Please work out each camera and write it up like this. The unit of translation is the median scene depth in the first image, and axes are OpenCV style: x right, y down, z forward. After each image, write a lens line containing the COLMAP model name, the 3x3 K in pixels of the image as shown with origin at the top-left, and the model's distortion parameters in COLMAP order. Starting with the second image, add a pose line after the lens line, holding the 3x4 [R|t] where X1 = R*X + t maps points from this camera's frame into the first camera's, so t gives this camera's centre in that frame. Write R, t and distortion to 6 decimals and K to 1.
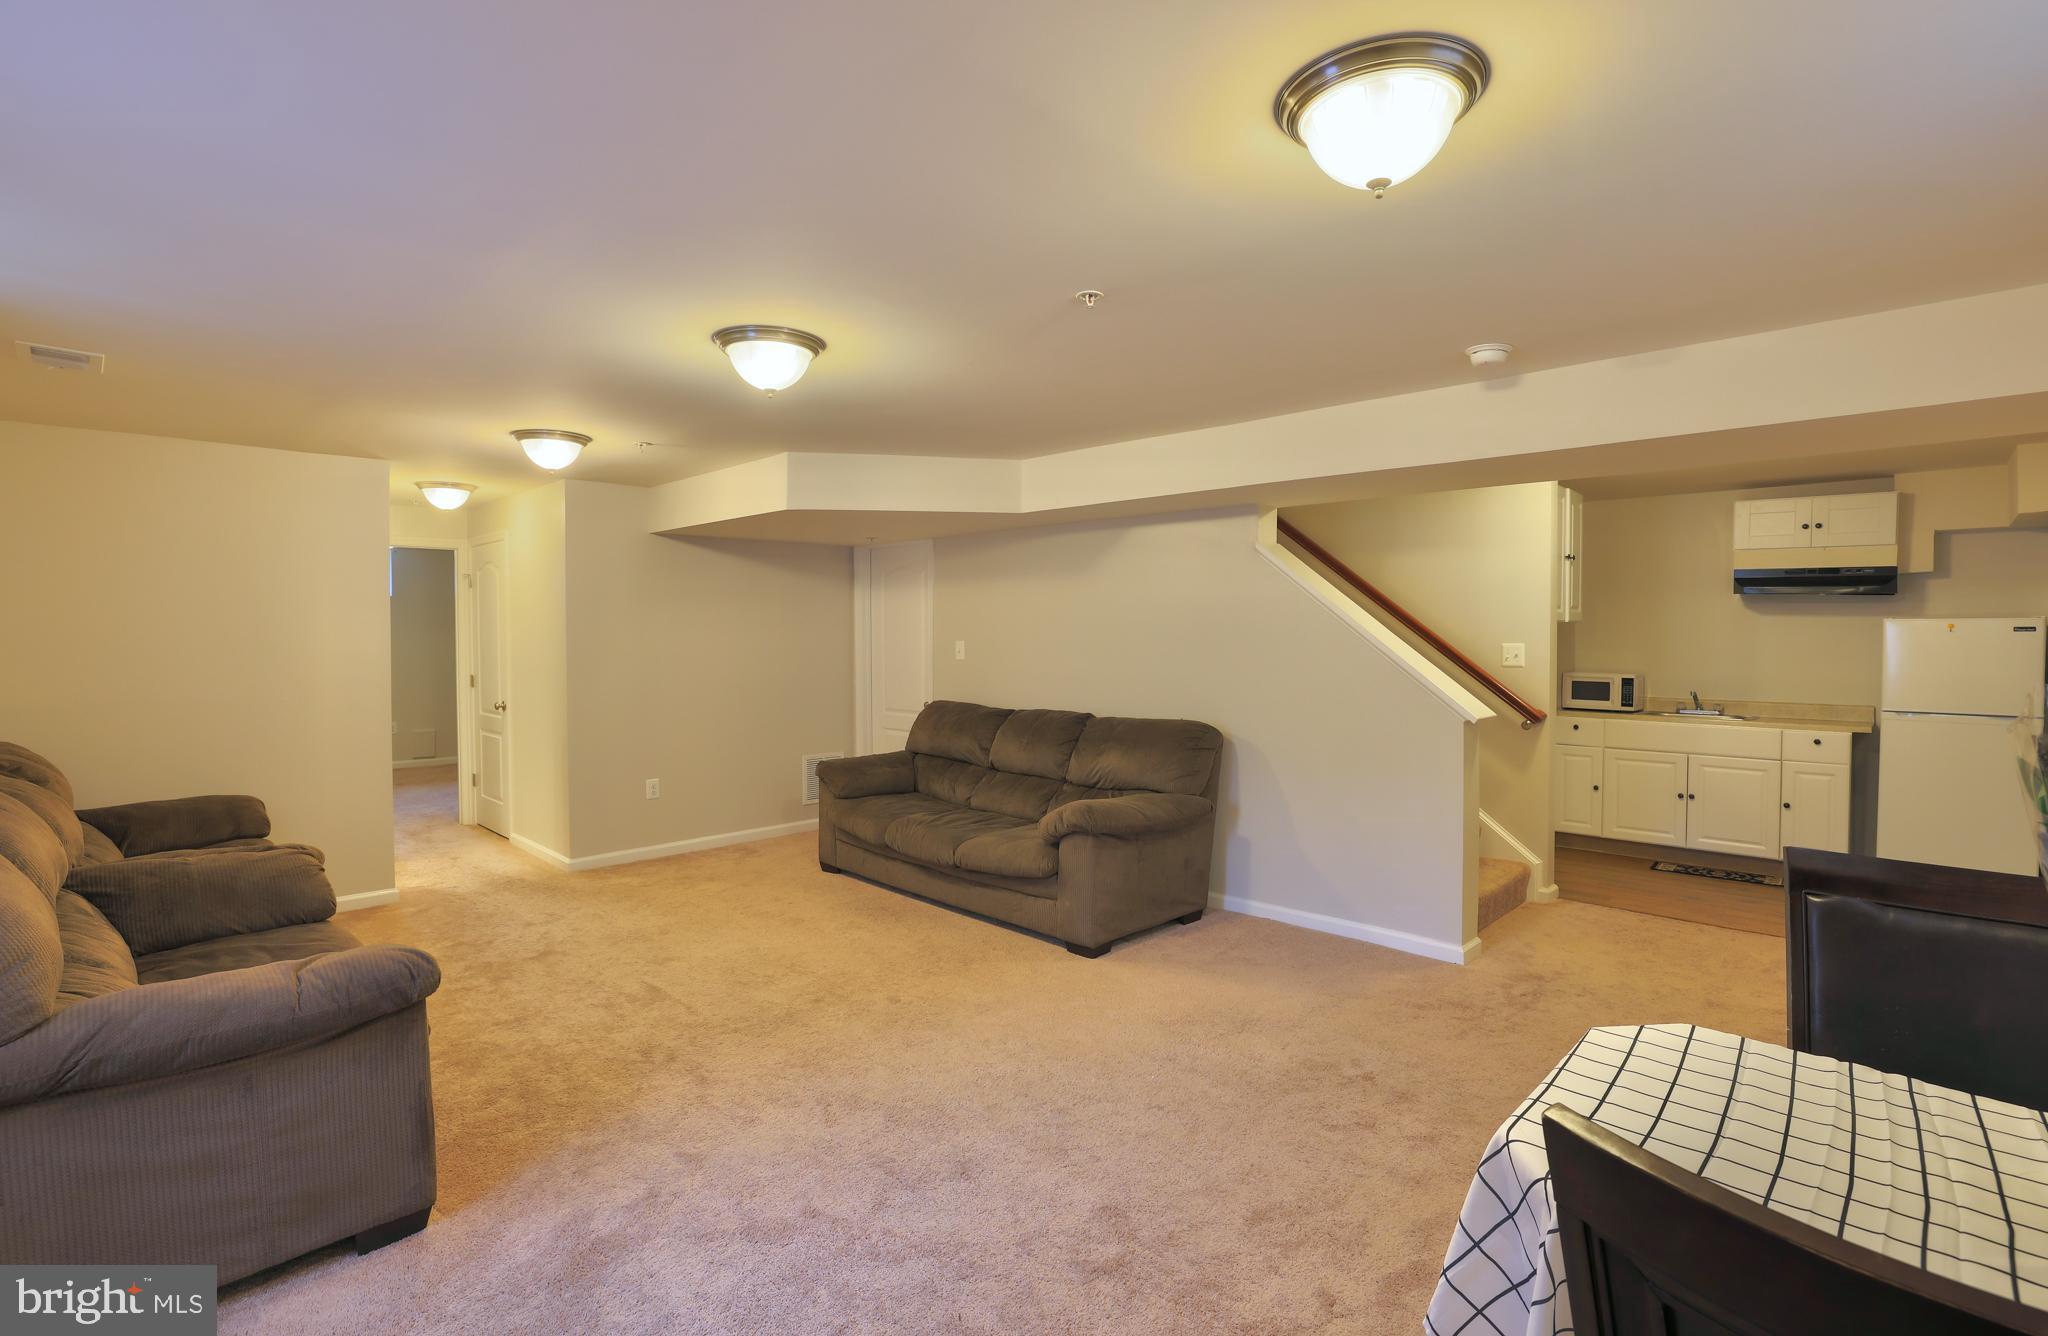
lens RADIAL K [[930.7, 0, 1029.5], [0, 930.7, 656.0], [0, 0, 1]] dist [-0.020613, 0.000549]
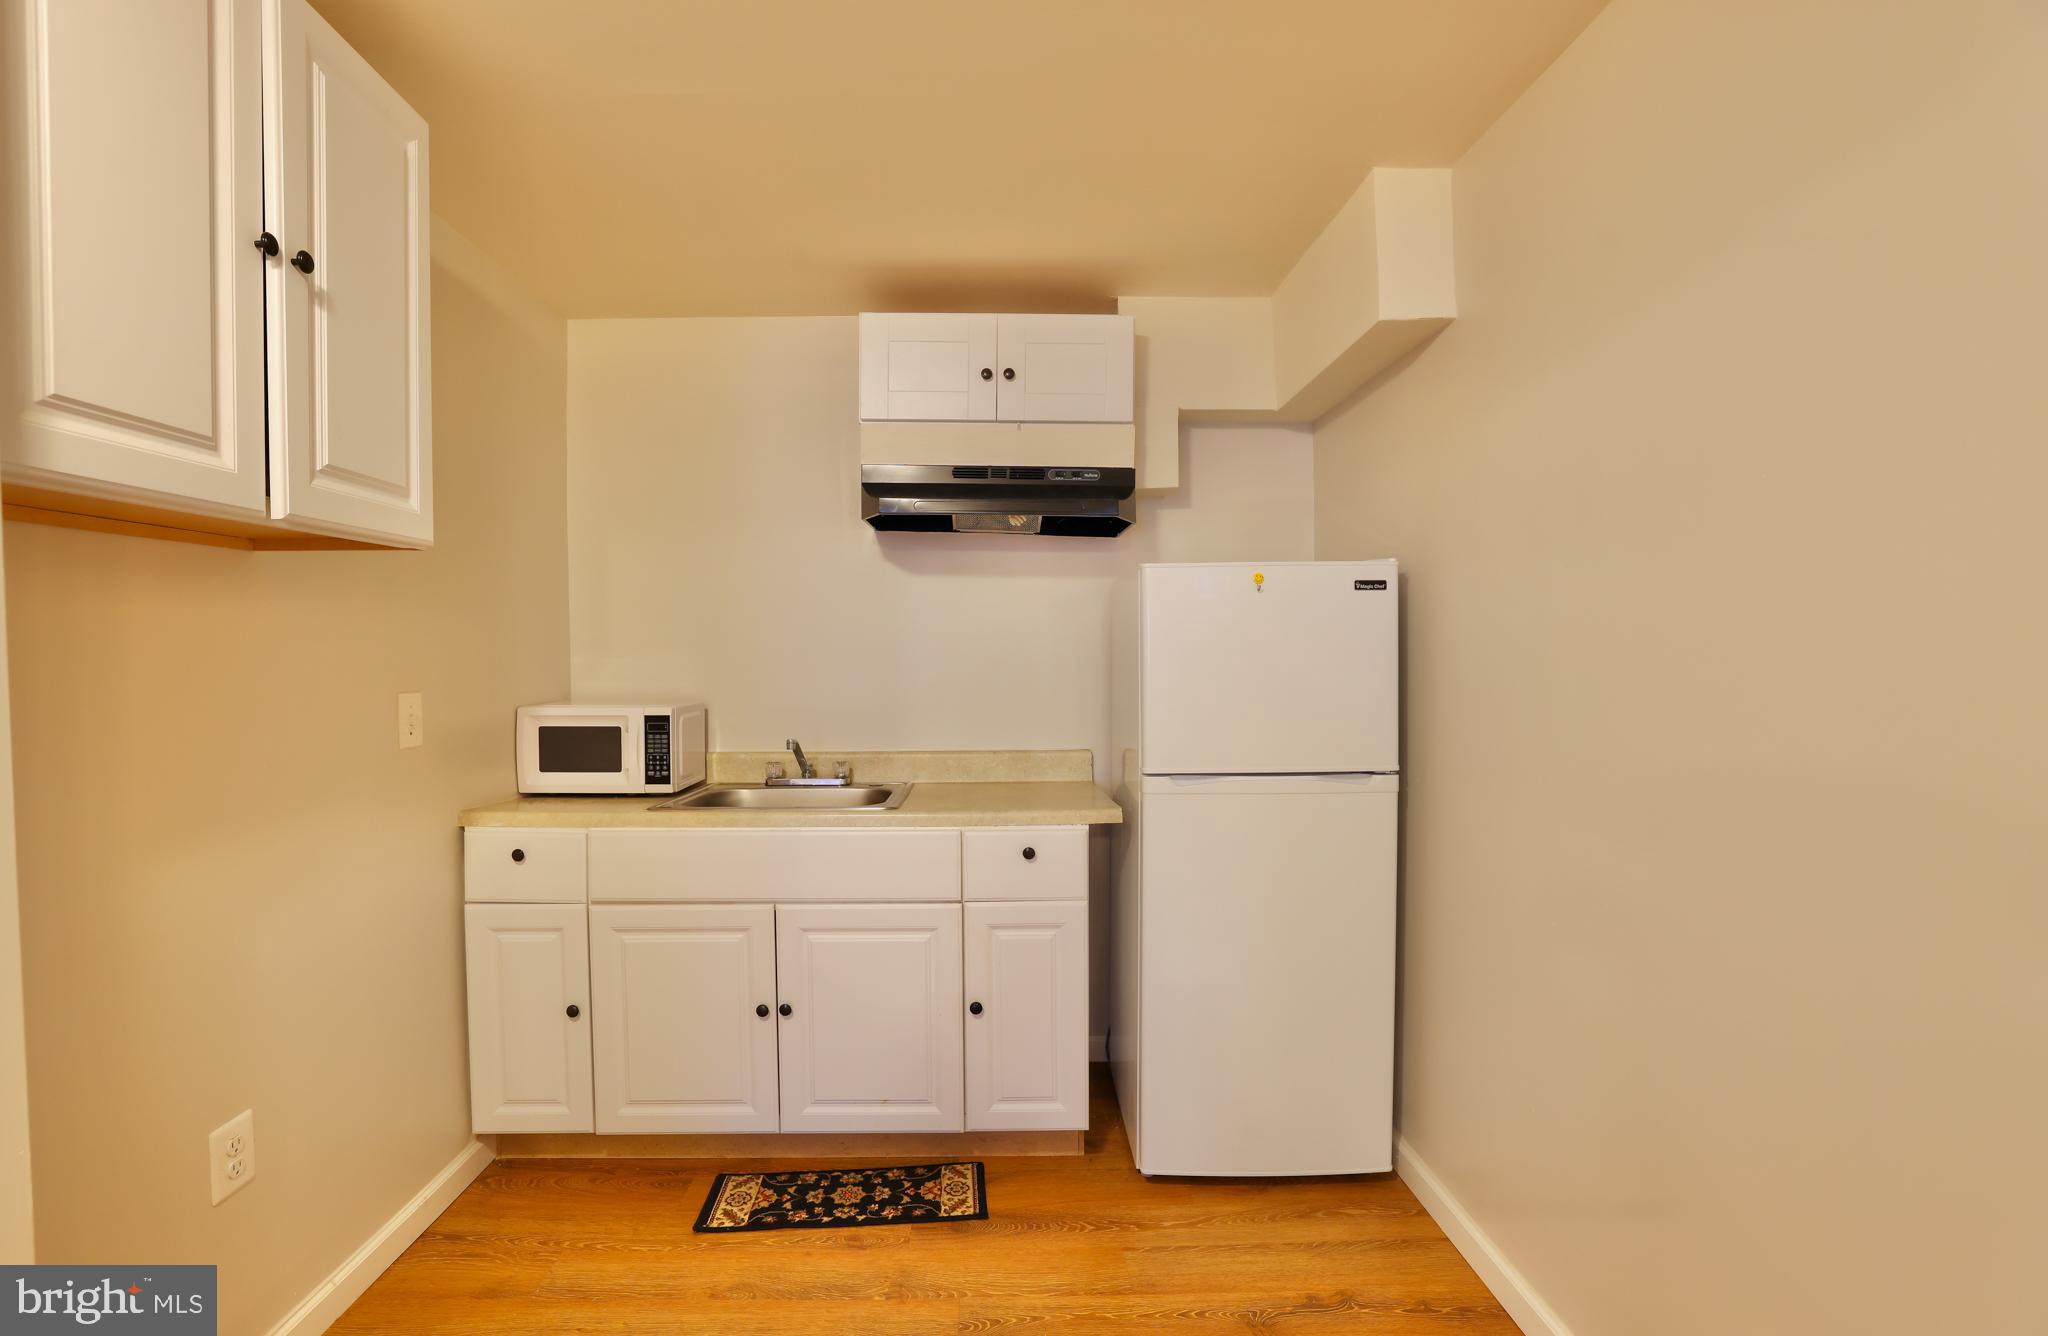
lens RADIAL K [[930.7, 0, 1025.7], [0, 930.7, 669.6], [0, 0, 1]] dist [-0.020613, 0.000549]
pose [[0.692459, -0.019976, 0.721181, 0.519643], [0.024380, 0.999694, 0.004281, 0.006246], [-0.721046, 0.014618, 0.692733, 0.663755]]
